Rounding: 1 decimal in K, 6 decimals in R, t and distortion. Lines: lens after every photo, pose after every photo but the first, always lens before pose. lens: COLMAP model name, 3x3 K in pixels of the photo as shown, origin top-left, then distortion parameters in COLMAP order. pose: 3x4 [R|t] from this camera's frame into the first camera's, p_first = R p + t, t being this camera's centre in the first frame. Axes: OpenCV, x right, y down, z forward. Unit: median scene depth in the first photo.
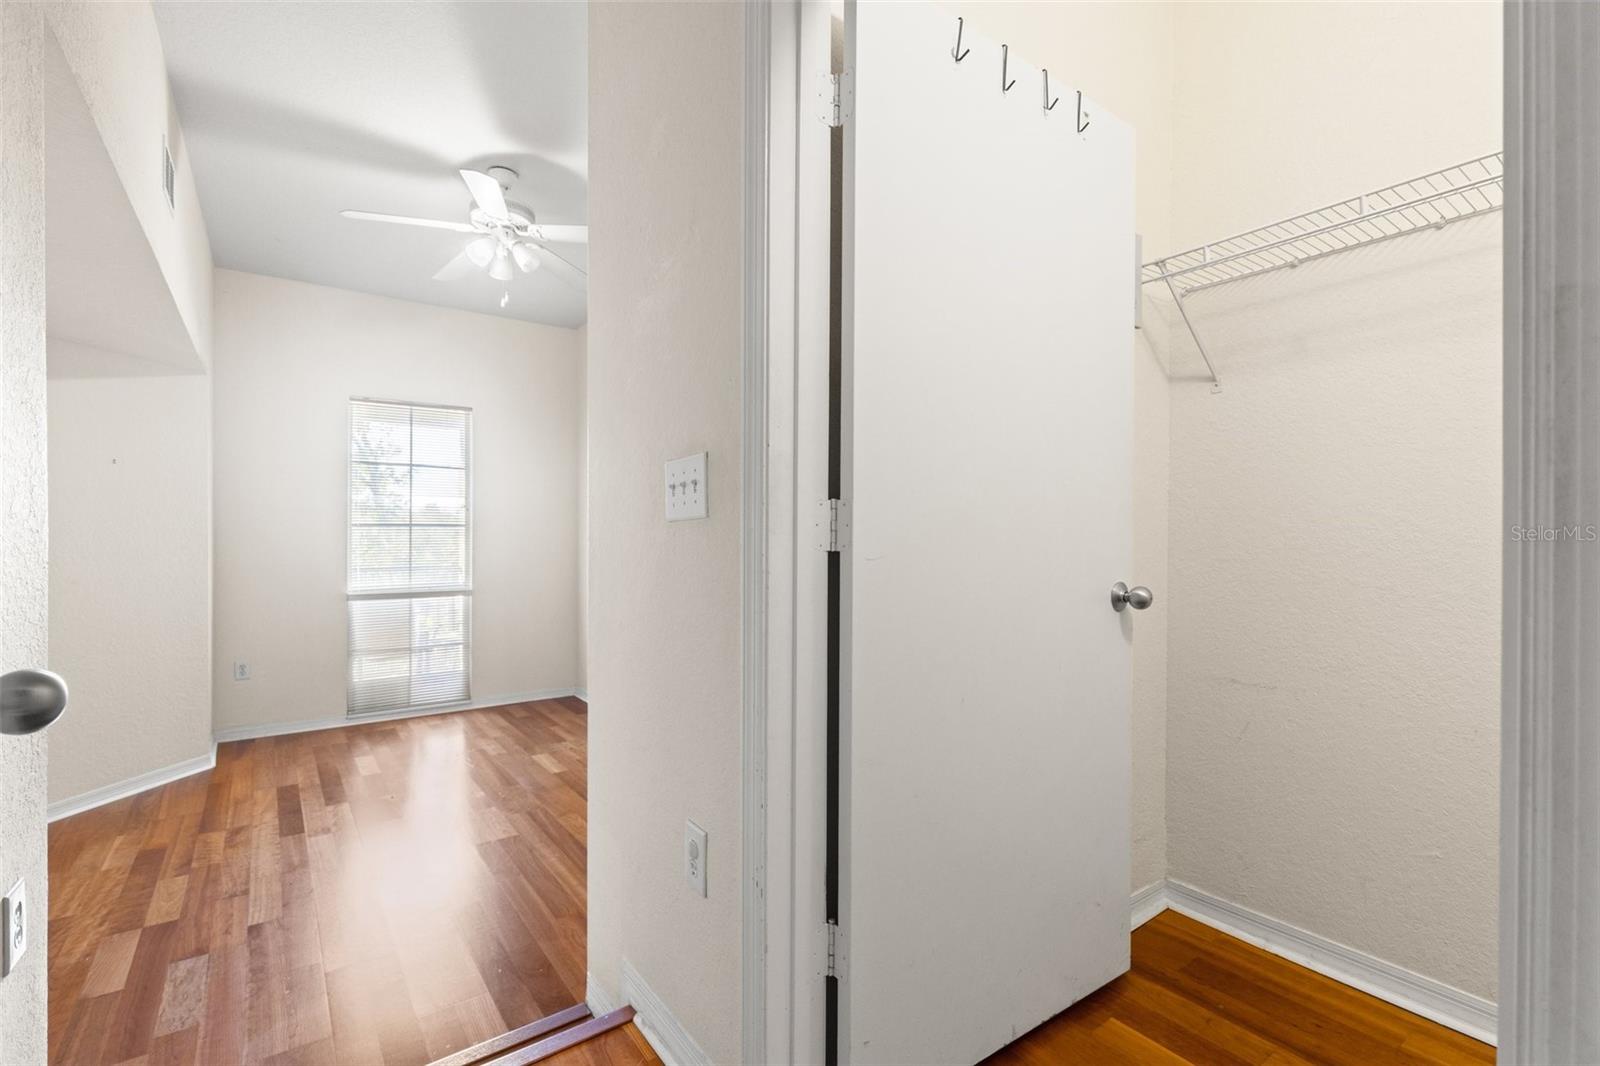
lens RADIAL K [[717.1, 0, 804.0], [0, 717.1, 526.7], [0, 0, 1]] dist [0.002308, -0.000949]
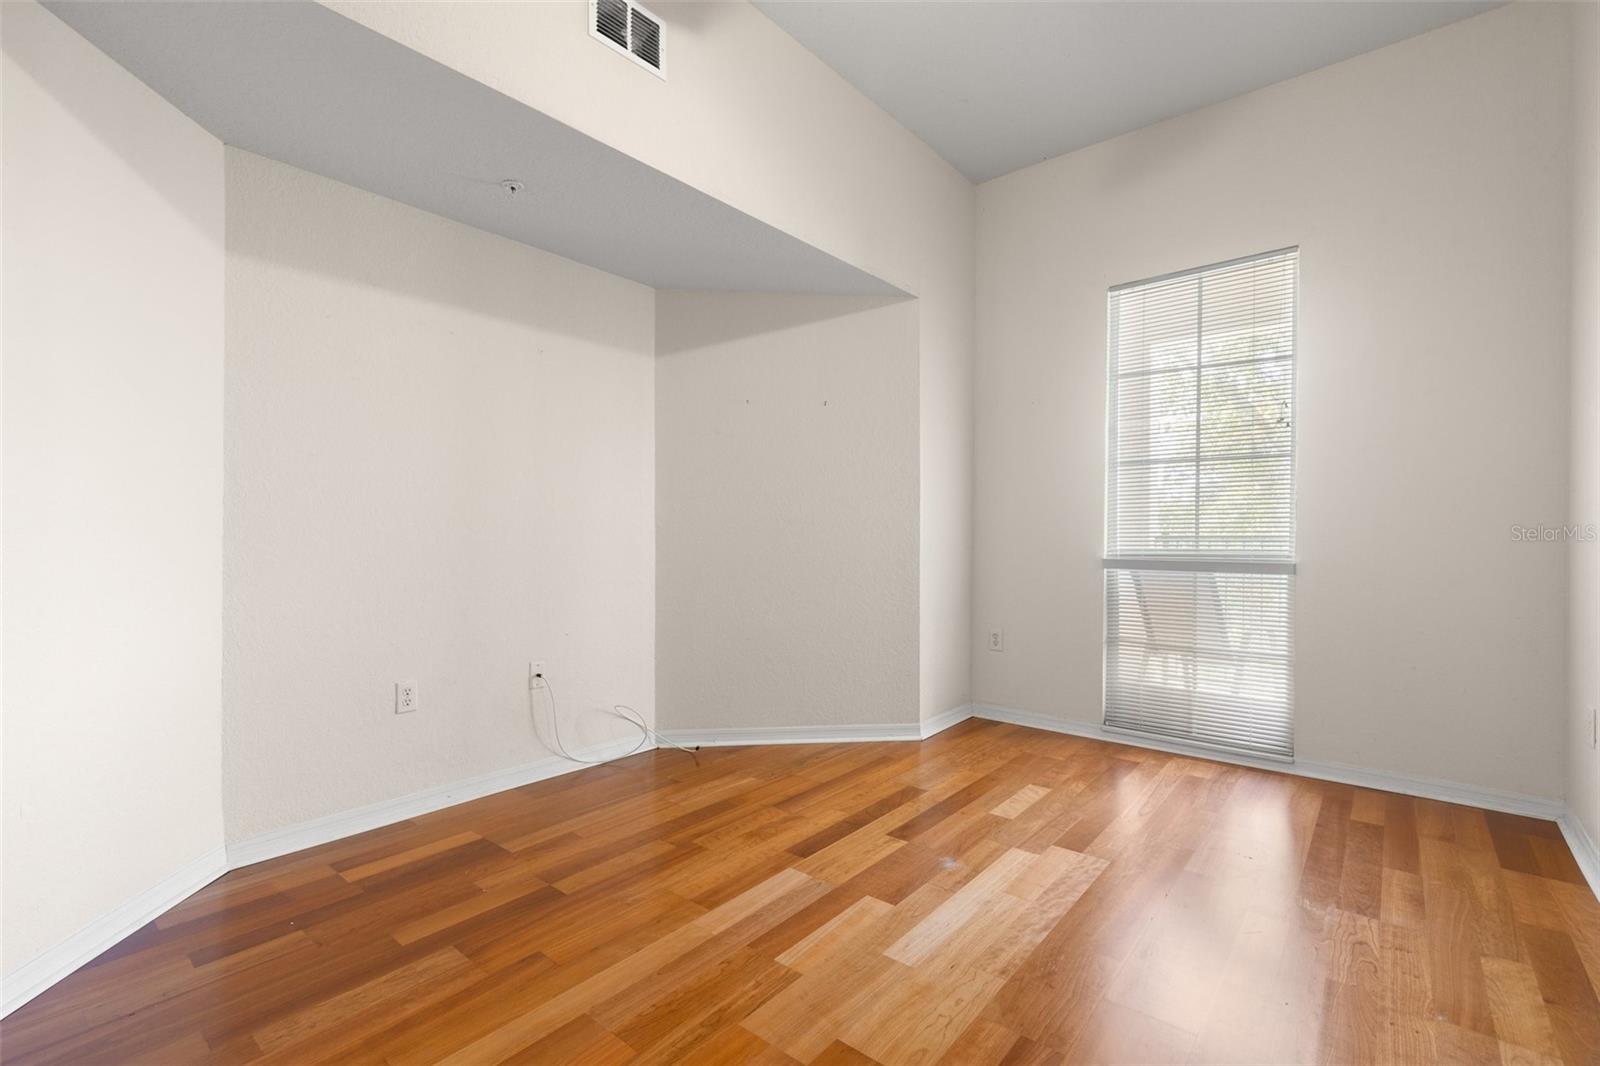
lens RADIAL K [[716.9, 0, 799.4], [0, 716.9, 535.0], [0, 0, 1]] dist [0.001873, -0.001003]
pose [[0.231332, 0.001664, -0.972874, -0.002714], [0.007455, 0.999966, 0.003484, 0.074479], [0.972846, -0.008059, 0.231312, 0.608724]]
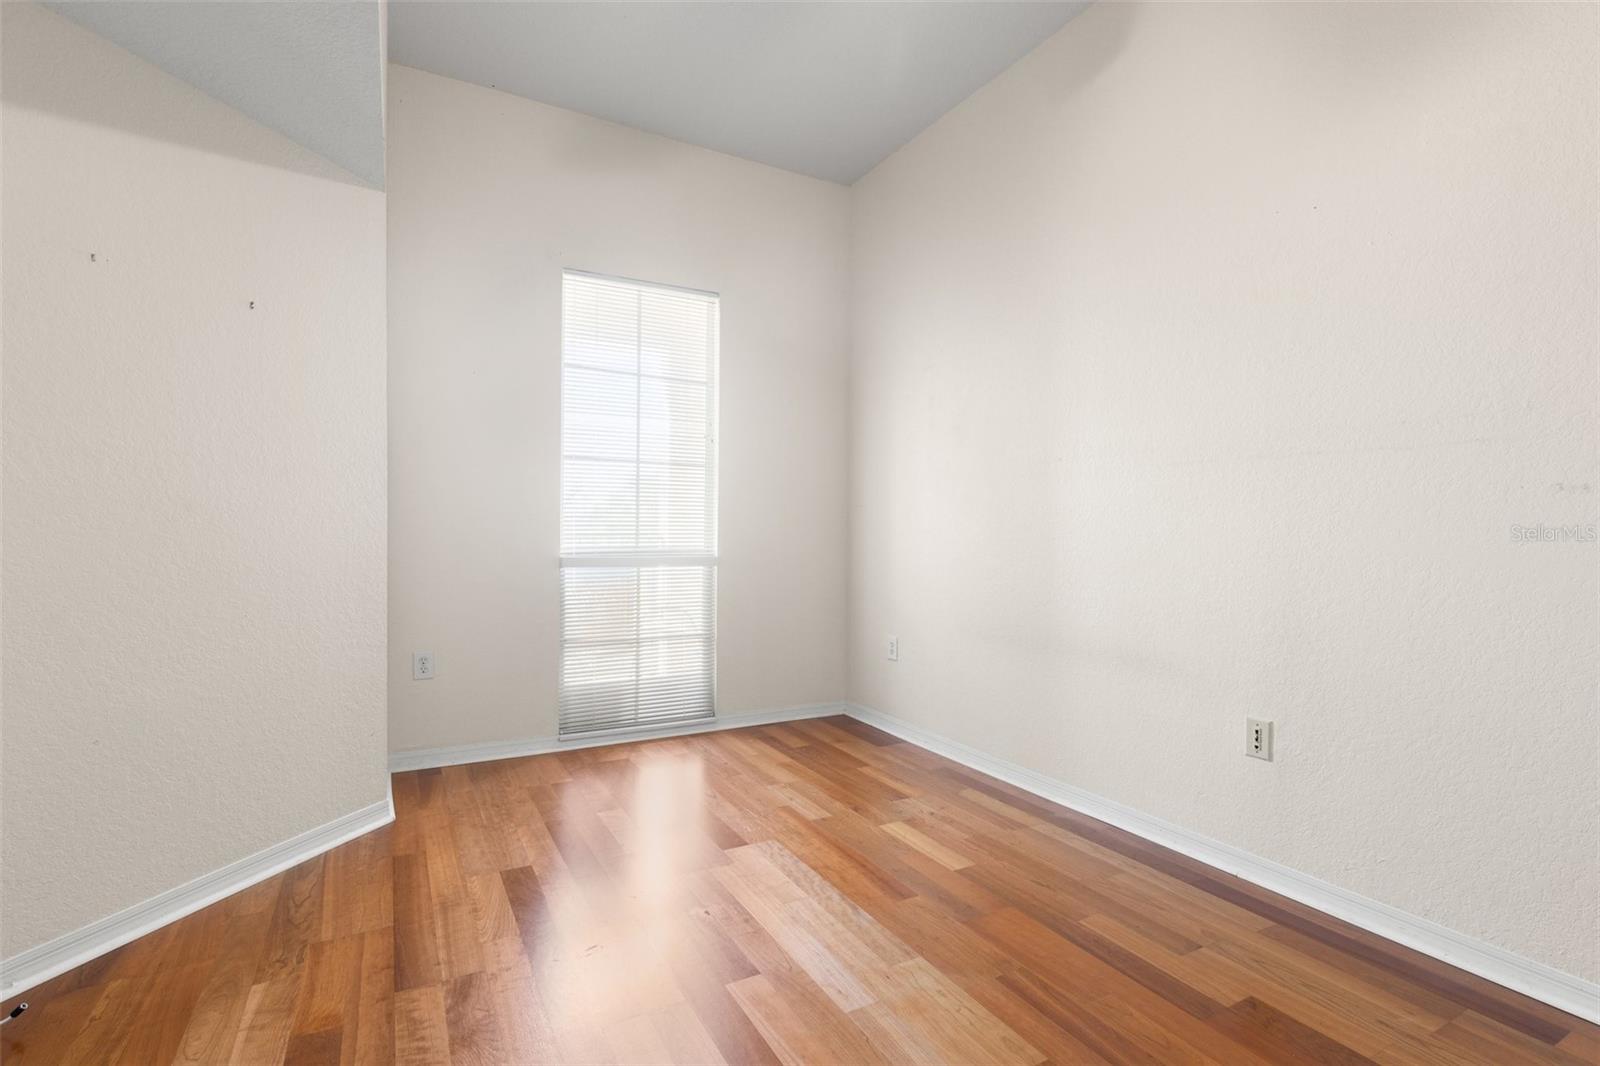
lens RADIAL K [[750.9, 0, 796.7], [0, 750.9, 529.6], [0, 0, 1]] dist [0.003986, 0.000265]
pose [[0.989207, 0.003528, -0.146484, -0.353196], [-0.002380, 0.999965, 0.008010, 0.070115], [0.146507, -0.007575, 0.989181, 0.376803]]
